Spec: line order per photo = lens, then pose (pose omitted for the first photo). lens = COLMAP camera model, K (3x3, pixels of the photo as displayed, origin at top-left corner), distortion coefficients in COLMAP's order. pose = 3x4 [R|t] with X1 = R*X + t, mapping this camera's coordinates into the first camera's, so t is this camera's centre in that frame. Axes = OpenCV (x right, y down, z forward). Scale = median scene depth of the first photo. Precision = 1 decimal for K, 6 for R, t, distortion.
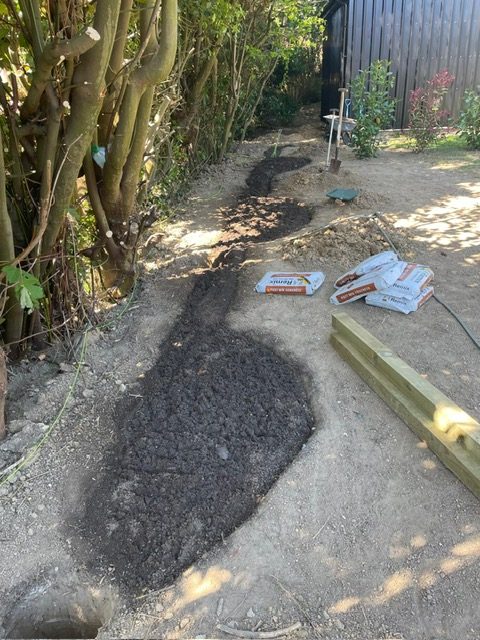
lens RADIAL K [[511.3, 0, 240.0], [0, 511.3, 320.0], [0, 0, 1]] dist [0.106795, -0.199404]
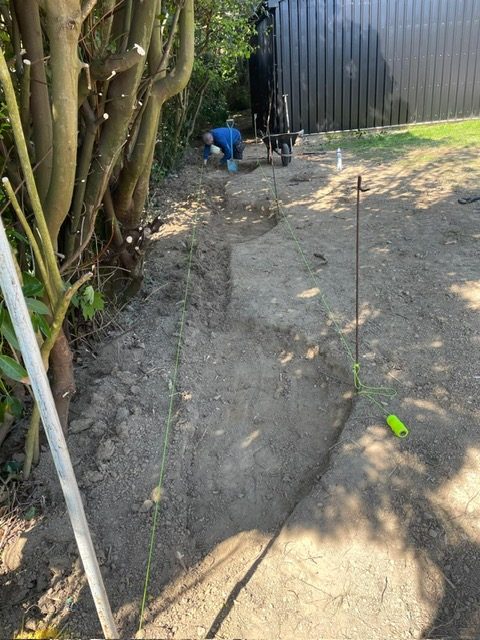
lens RADIAL K [[511.3, 0, 240.0], [0, 511.3, 320.0], [0, 0, 1]] dist [0.106795, -0.199404]
pose [[0.987050, -0.093958, 0.130019, -0.200328], [0.096159, 0.995308, -0.010739, 0.030942], [-0.128400, 0.023103, 0.991453, -0.066585]]
